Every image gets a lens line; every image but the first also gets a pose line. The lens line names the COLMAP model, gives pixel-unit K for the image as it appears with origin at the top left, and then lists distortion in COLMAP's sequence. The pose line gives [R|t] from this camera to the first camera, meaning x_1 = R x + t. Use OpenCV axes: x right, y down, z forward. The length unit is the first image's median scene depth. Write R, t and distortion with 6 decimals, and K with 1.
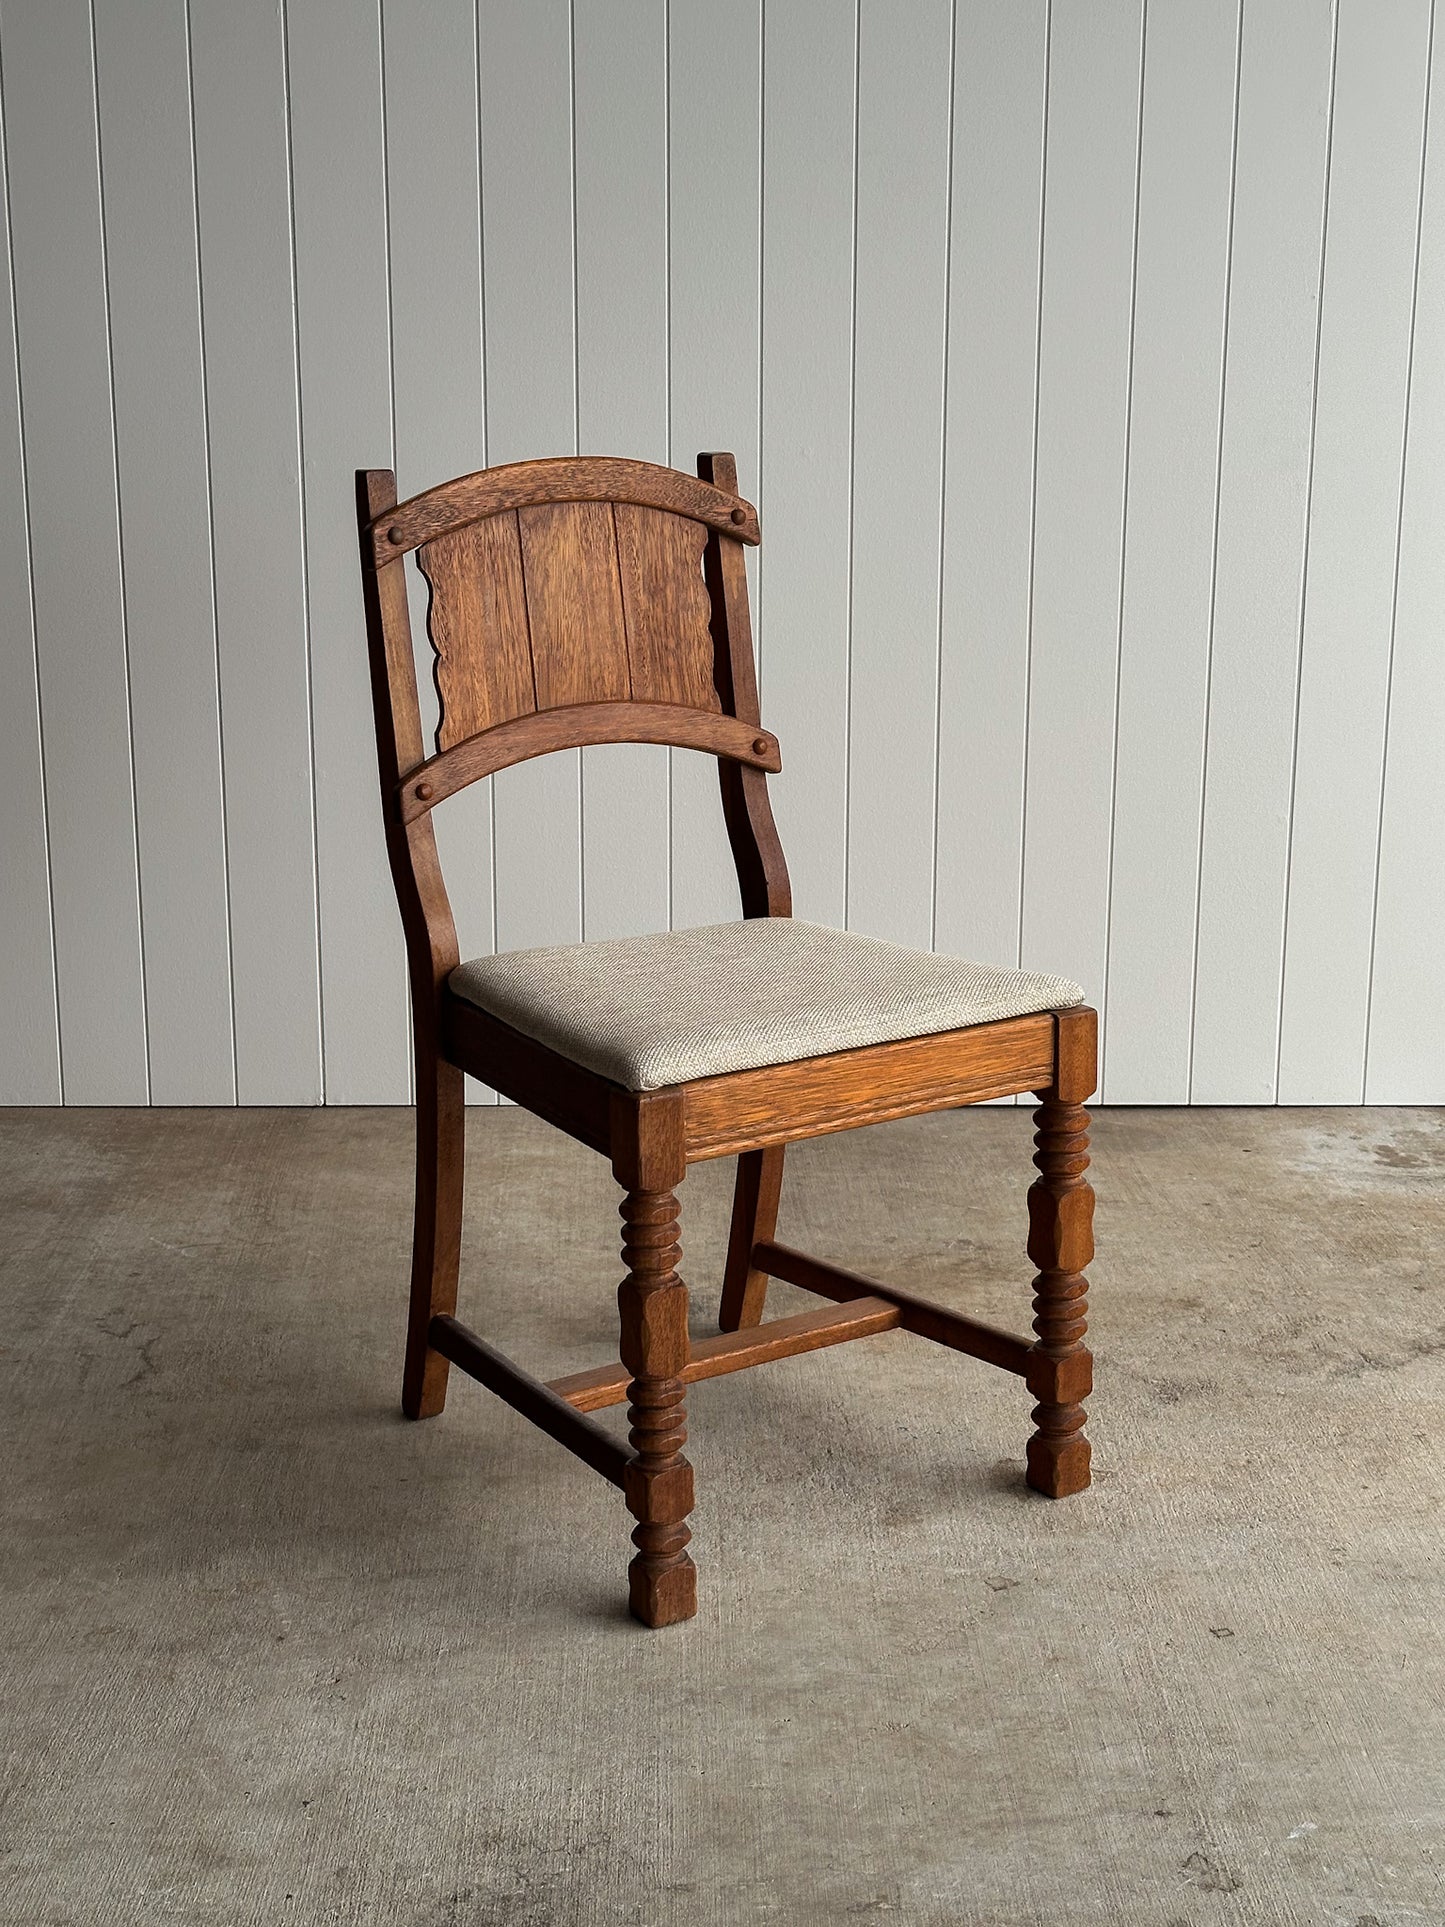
lens RADIAL K [[2755.7, 0, 715.4], [0, 2755.7, 950.9], [0, 0, 1]] dist [0.038660, 0.000000]
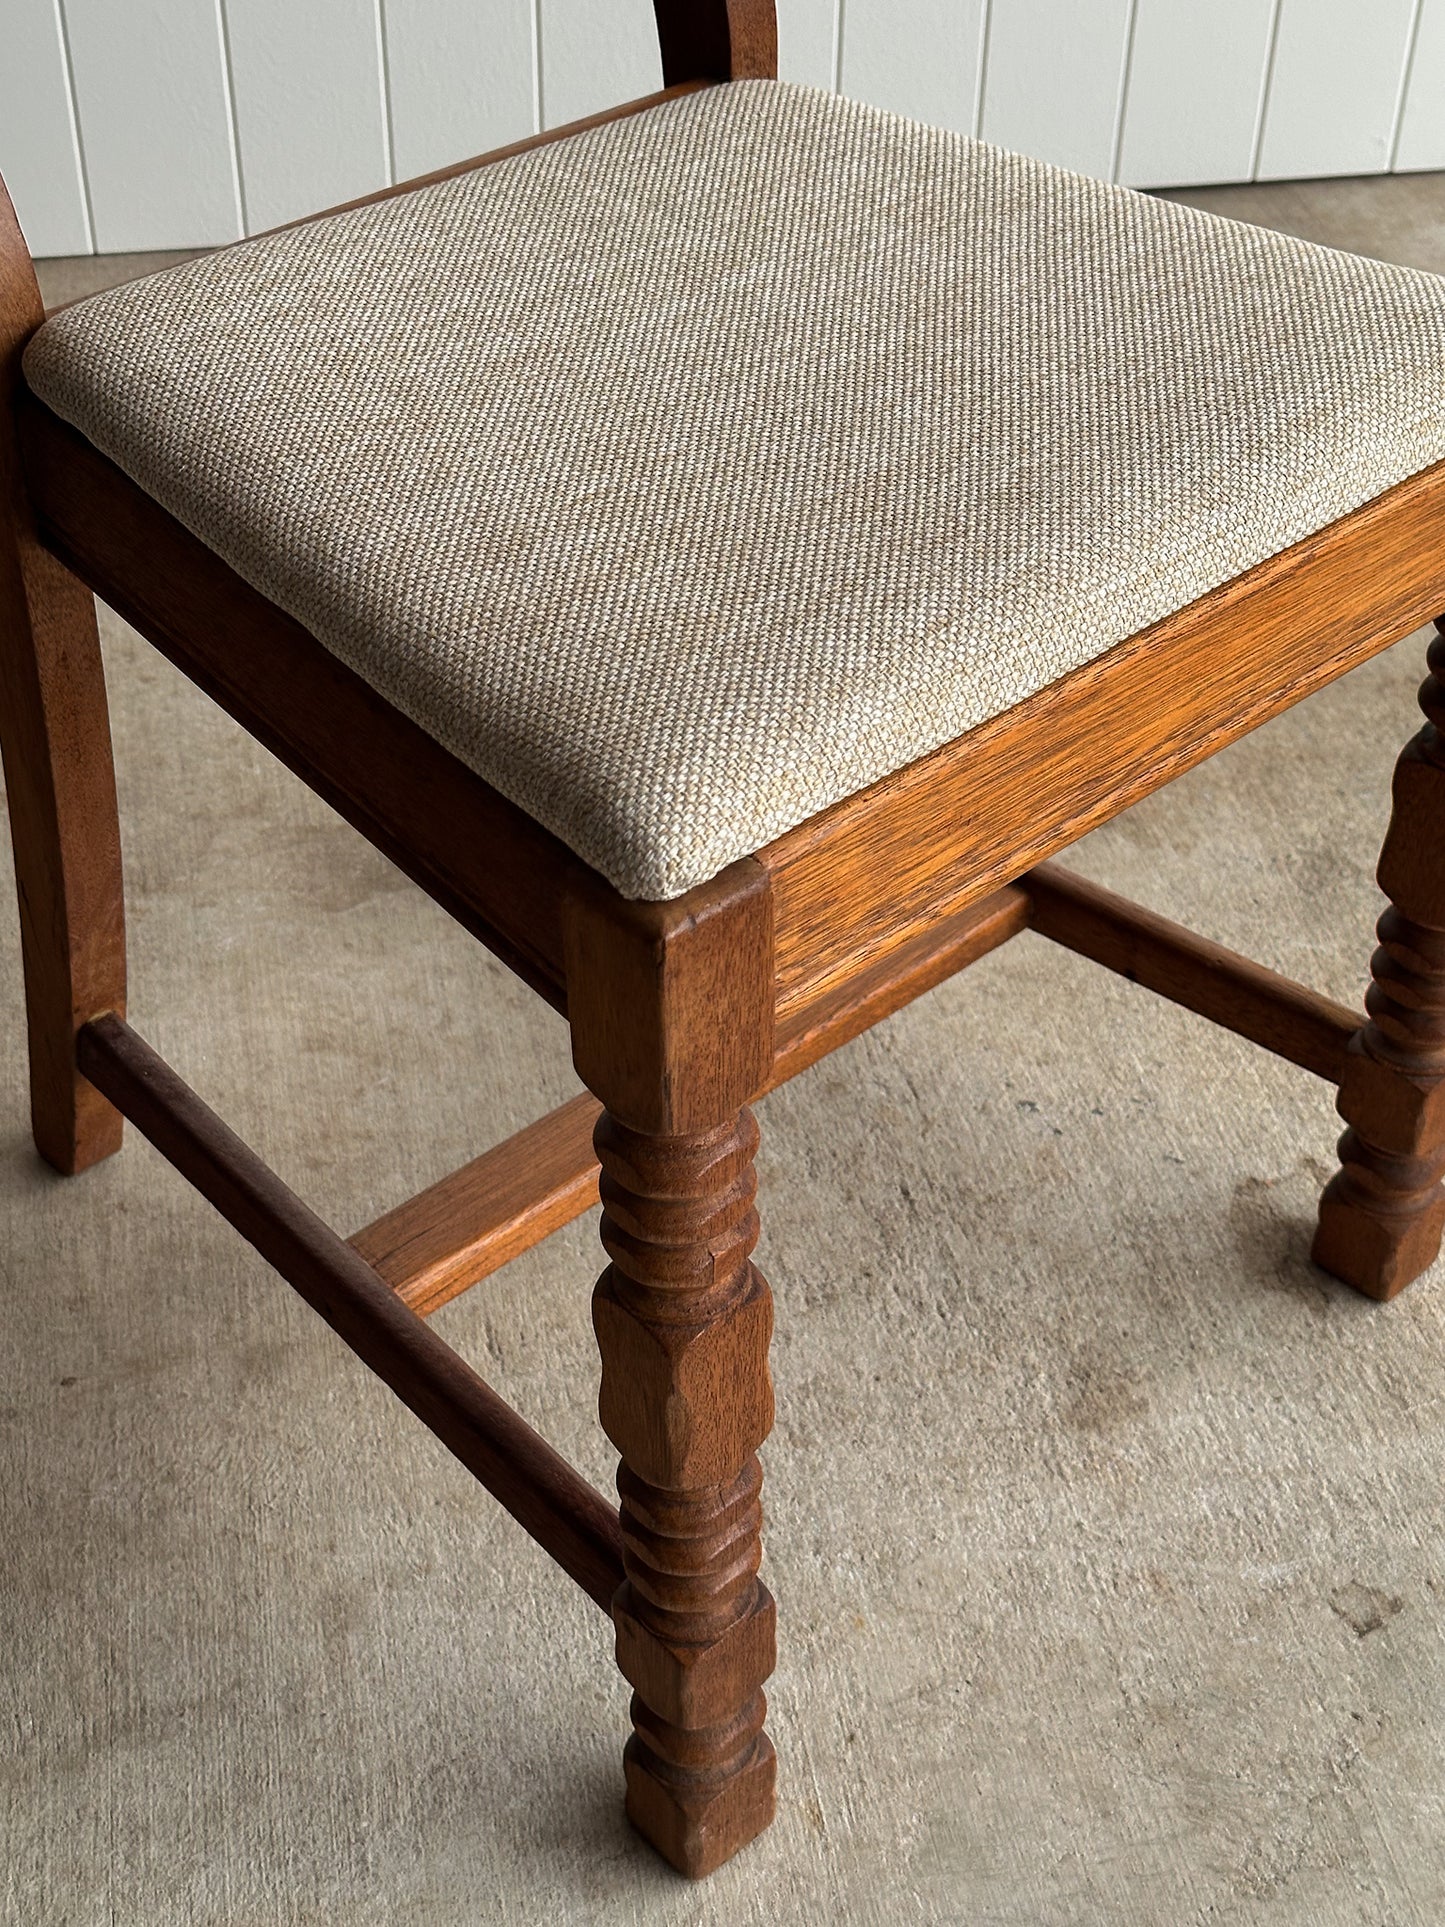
lens RADIAL K [[2755.7, 0, 685.3], [0, 2755.7, 946.8], [0, 0, 1]] dist [0.038660, 0.000000]
pose [[0.988400, -0.093397, 0.119759, -0.056811], [0.033373, 0.902844, 0.428670, -0.080357], [-0.148160, -0.419701, 0.895488, 0.581966]]
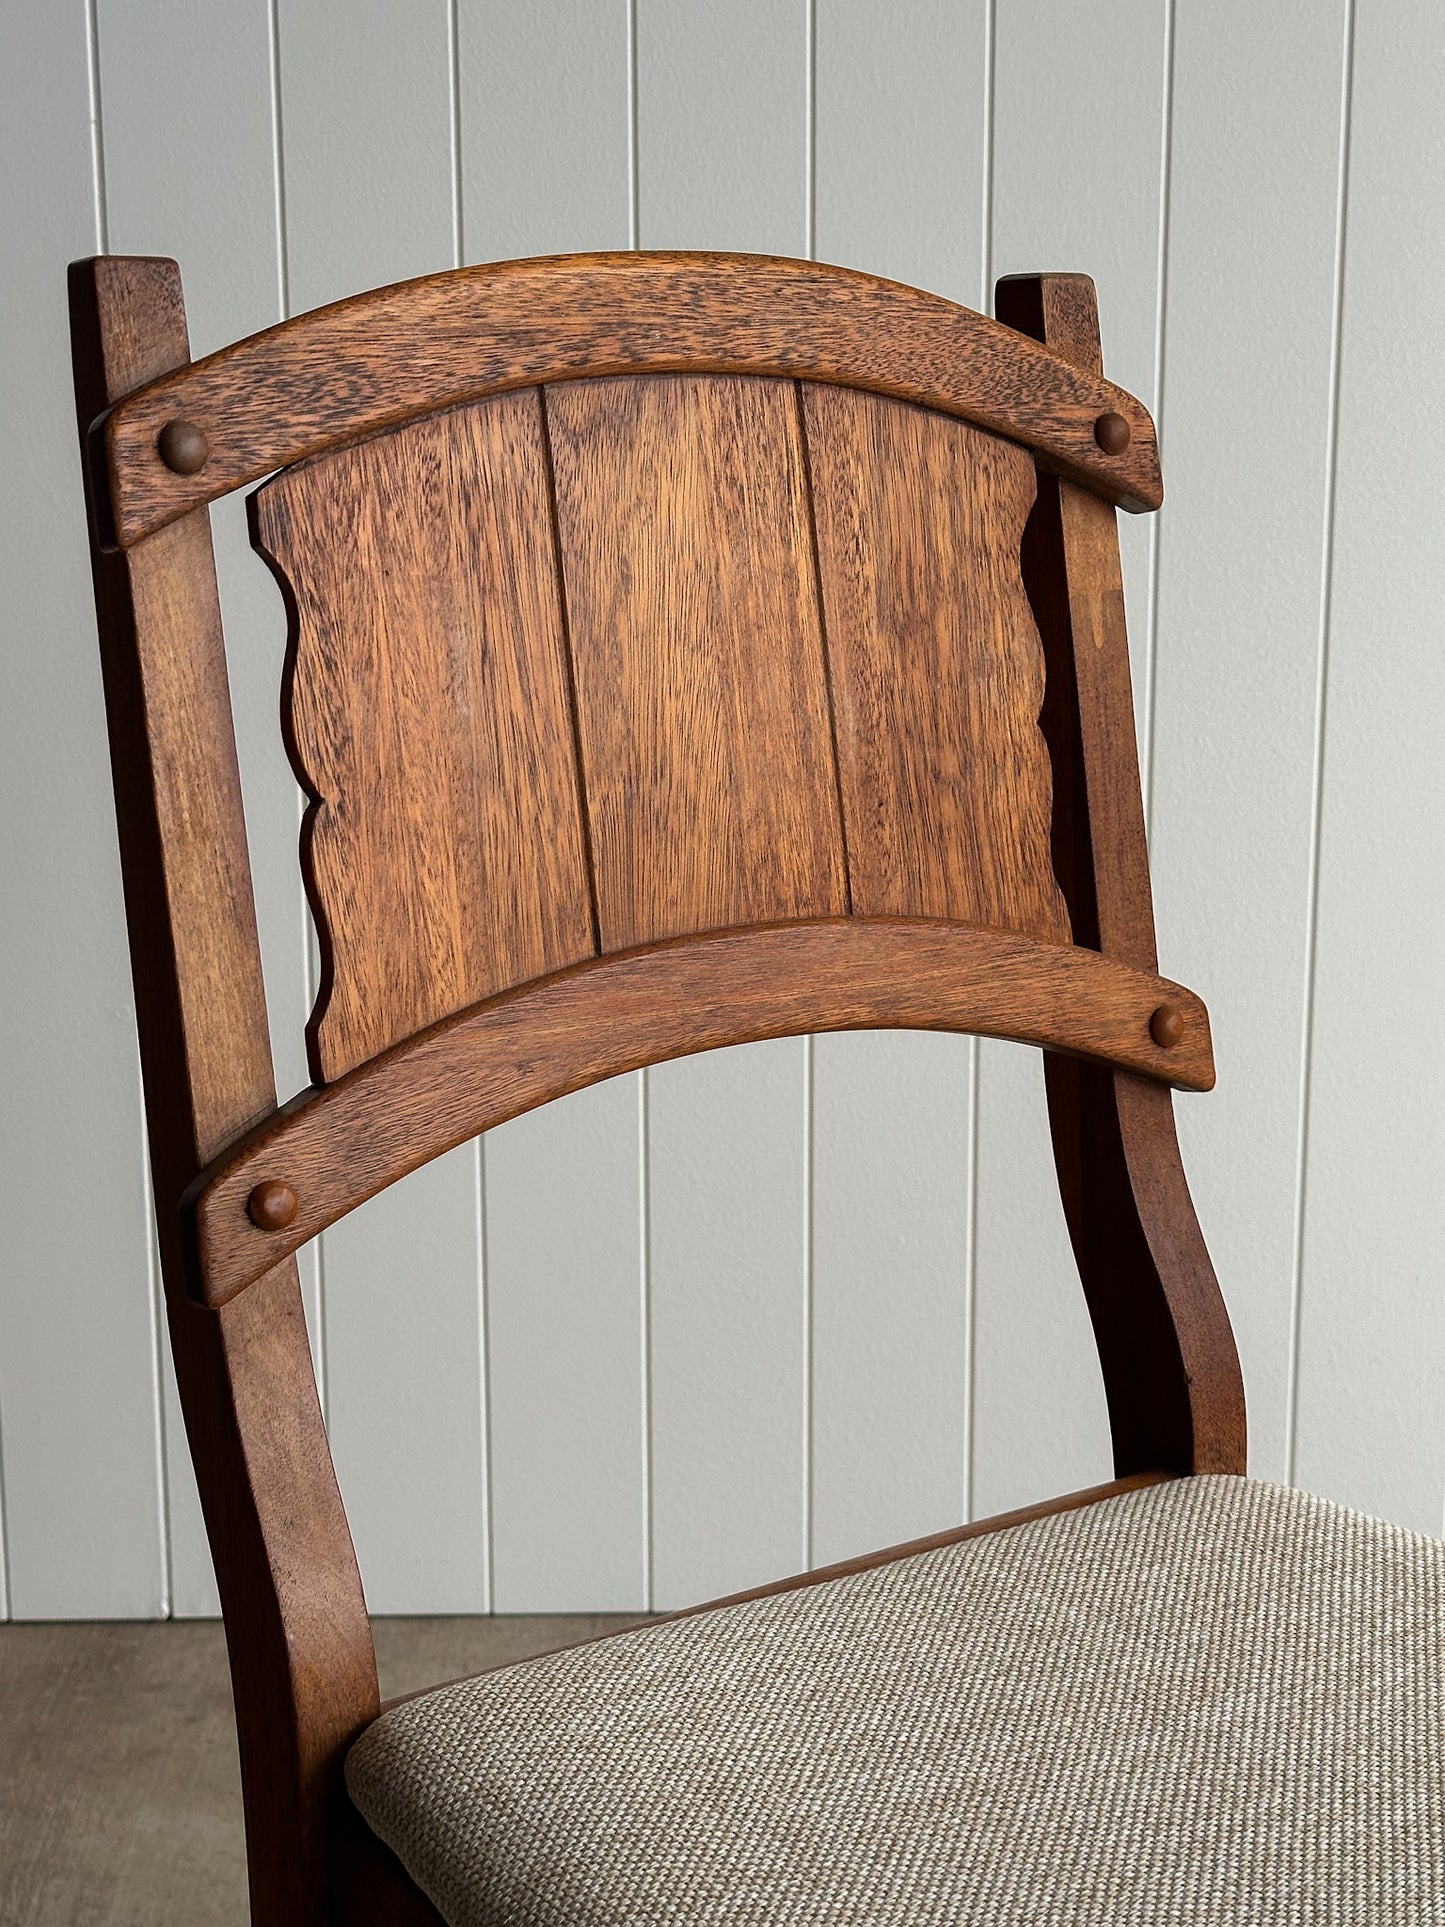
lens RADIAL K [[2755.7, 0, 703.5], [0, 2755.7, 942.9], [0, 0, 1]] dist [0.038660, 0.000000]
pose [[0.999968, -0.007969, -0.000569, -0.051357], [0.007934, 0.998925, -0.045664, -0.072557], [0.000932, 0.045658, 0.998957, 0.648070]]
